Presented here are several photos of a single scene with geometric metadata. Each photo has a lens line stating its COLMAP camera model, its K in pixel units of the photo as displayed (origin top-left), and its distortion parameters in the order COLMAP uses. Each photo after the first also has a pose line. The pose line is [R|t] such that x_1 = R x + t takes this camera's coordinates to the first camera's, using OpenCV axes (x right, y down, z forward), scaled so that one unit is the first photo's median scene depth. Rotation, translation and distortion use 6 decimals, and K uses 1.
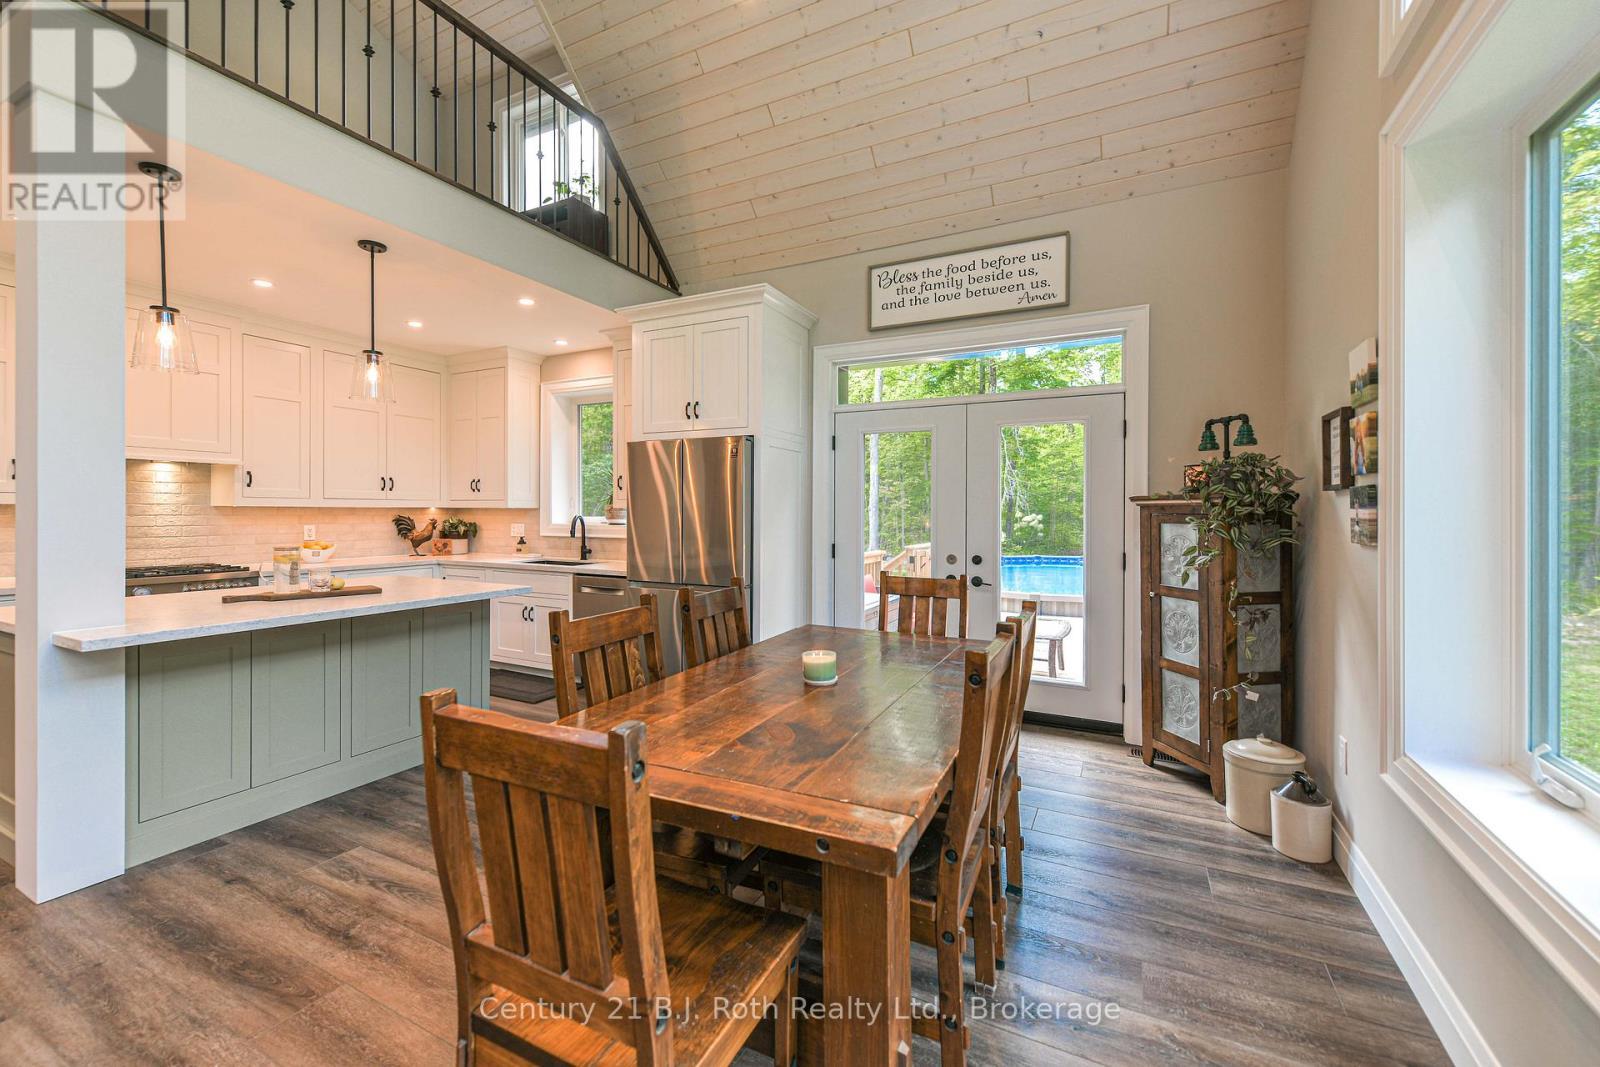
lens RADIAL K [[575.8, 0, 790.4], [0, 575.8, 516.6], [0, 0, 1]] dist [0.005577, -0.000304]
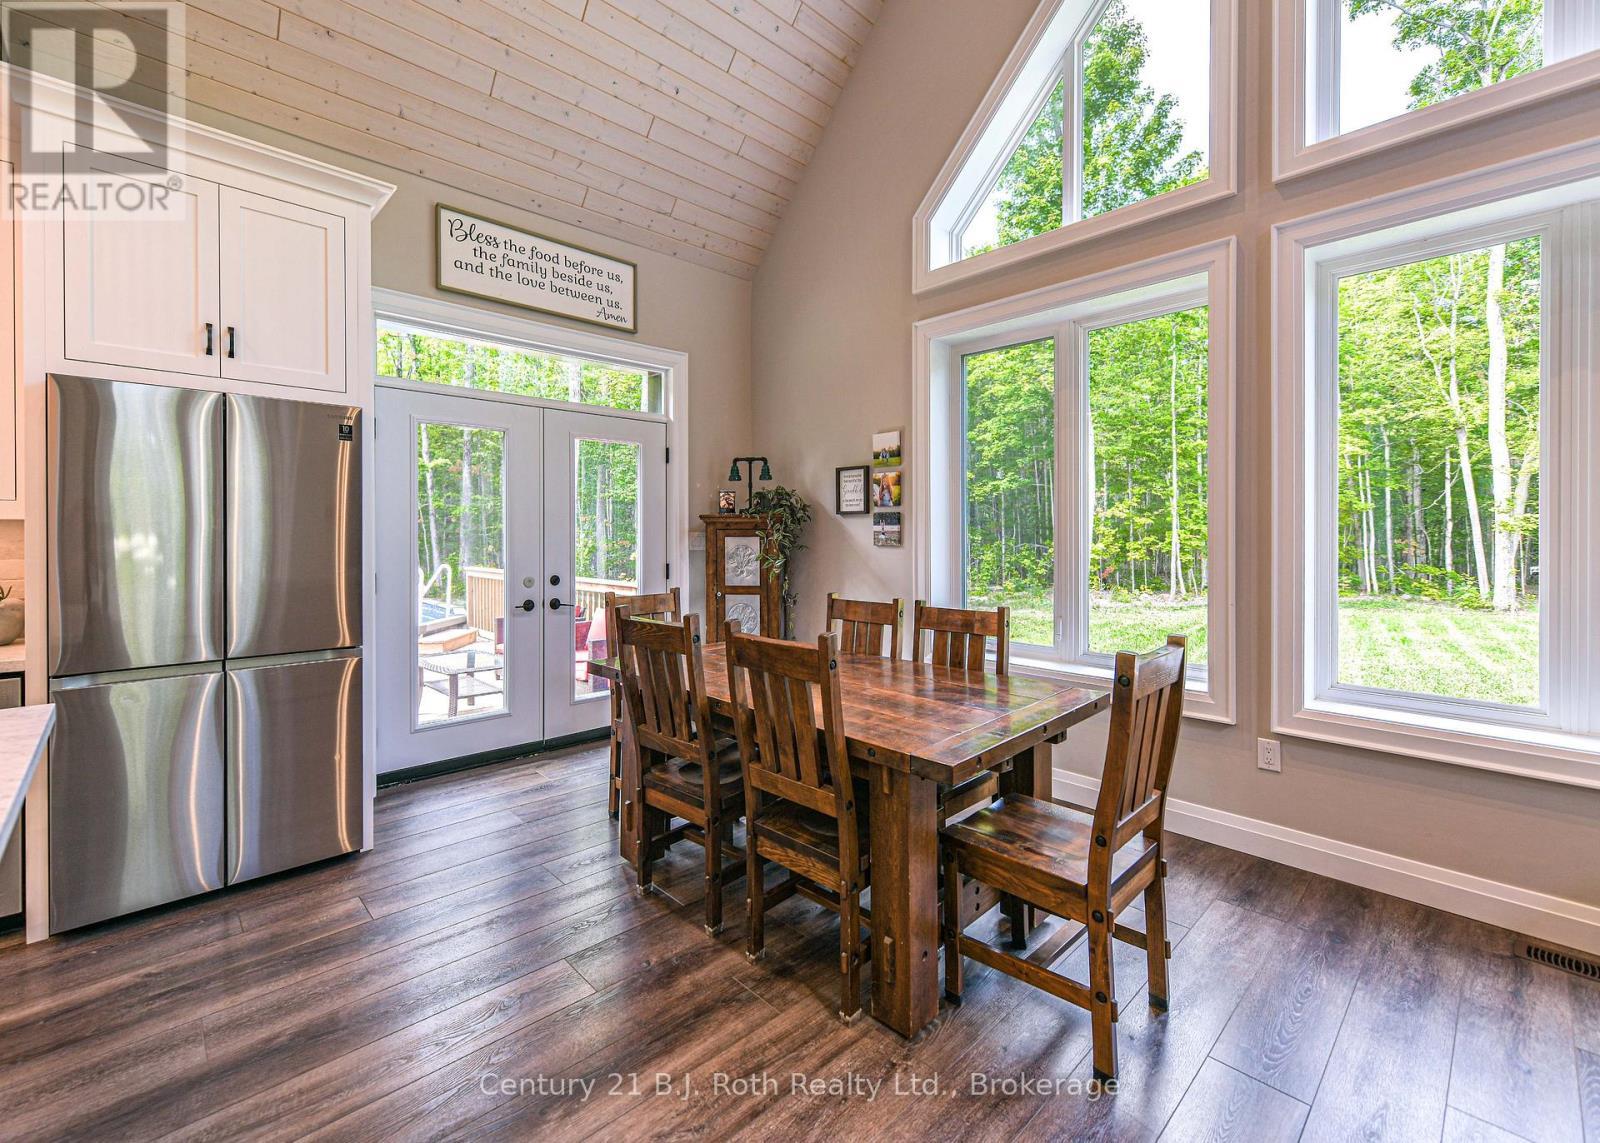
lens RADIAL K [[705.8, 0, 748.0], [0, 705.8, 539.6], [0, 0, 1]] dist [-0.000487, -0.001645]
pose [[0.392455, -0.014136, 0.919663, -0.587354], [0.008427, 0.999895, 0.011773, -0.000078], [-0.919733, 0.003130, 0.392533, 0.276291]]
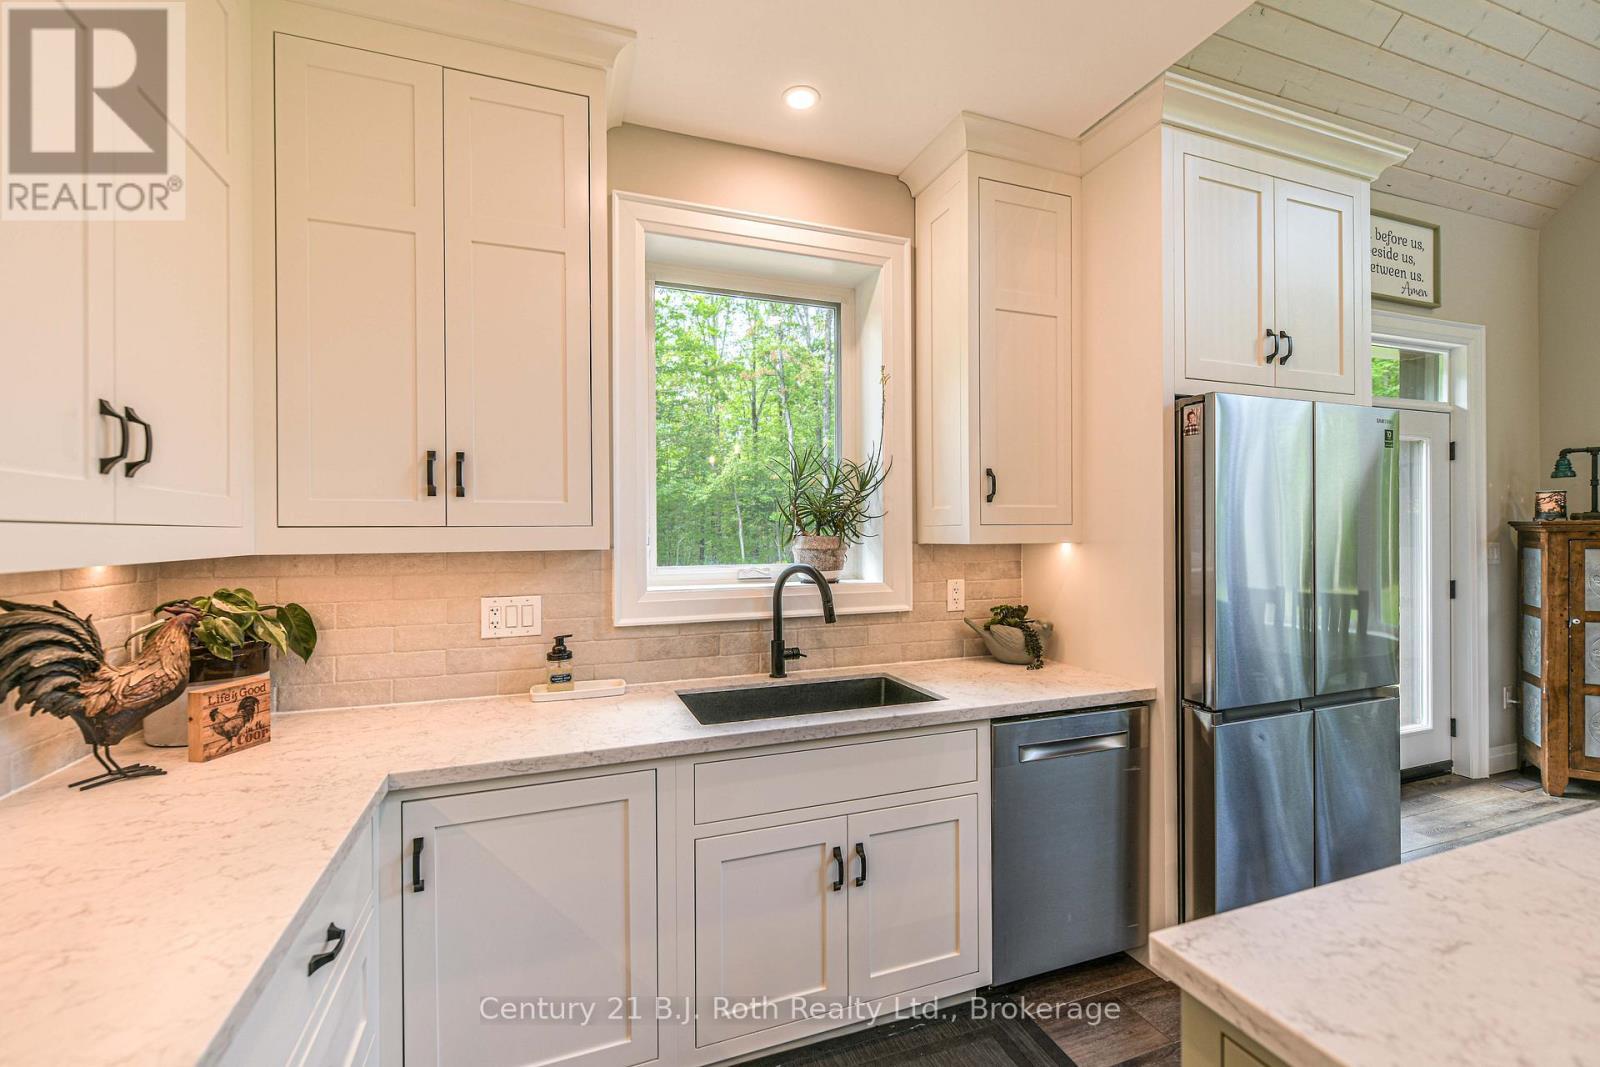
lens RADIAL K [[654.9, 0, 794.4], [0, 654.9, 534.0], [0, 0, 1]] dist [0.005387, 0.000309]
pose [[0.719770, -0.010713, 0.694130, -0.875750], [0.018524, 0.999821, -0.003776, -0.027534], [-0.693965, 0.015576, 0.719840, 0.883489]]
